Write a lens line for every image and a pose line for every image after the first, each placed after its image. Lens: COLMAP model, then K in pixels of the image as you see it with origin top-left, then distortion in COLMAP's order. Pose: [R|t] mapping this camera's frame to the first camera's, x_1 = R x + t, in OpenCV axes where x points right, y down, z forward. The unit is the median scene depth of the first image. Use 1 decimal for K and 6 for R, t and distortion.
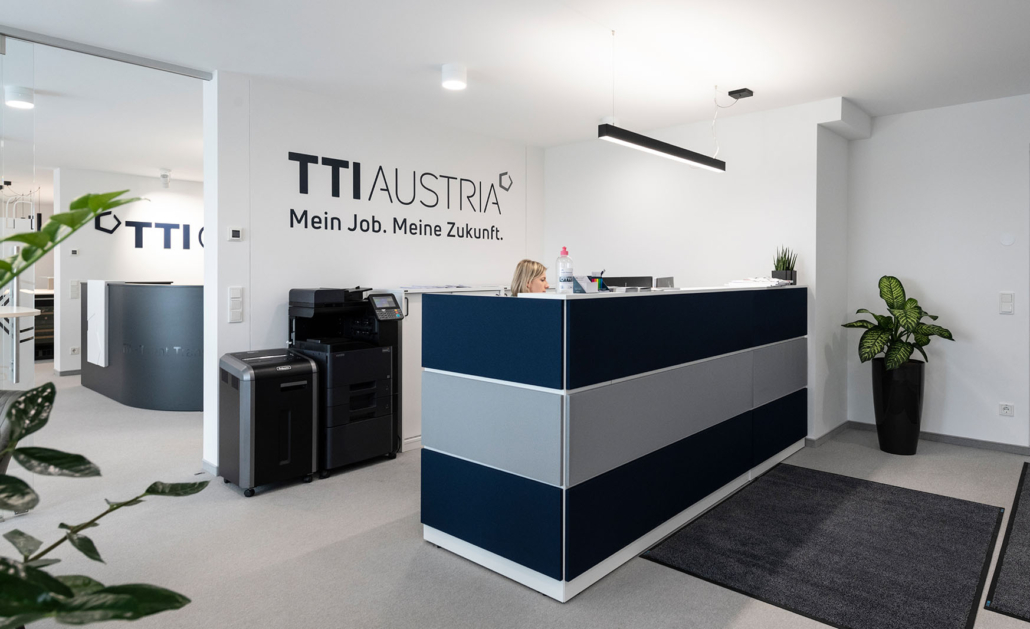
lens RADIAL K [[623.9, 0, 512.1], [0, 623.9, 267.3], [0, 0, 1]] dist [0.015206, -0.001173]
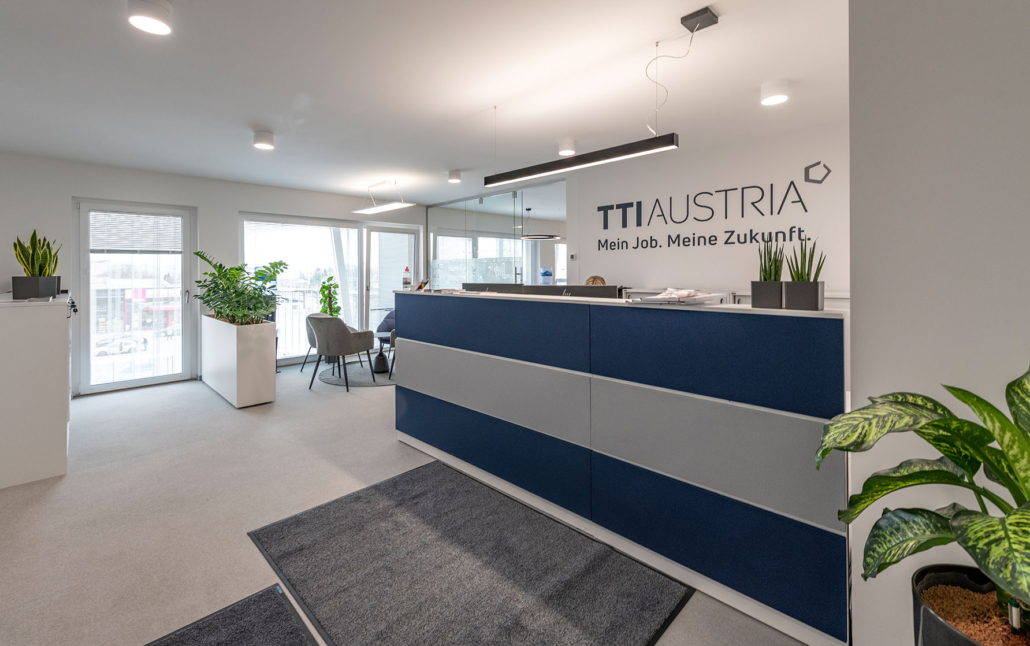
lens RADIAL K [[443.5, 0, 535.8], [0, 443.5, 282.0], [0, 0, 1]] dist [-0.000791, -0.000082]
pose [[-0.034619, 0.007820, -0.999370, 0.761247], [0.004170, 0.999962, 0.007680, 0.010830], [0.999392, -0.003902, -0.034650, 0.761039]]
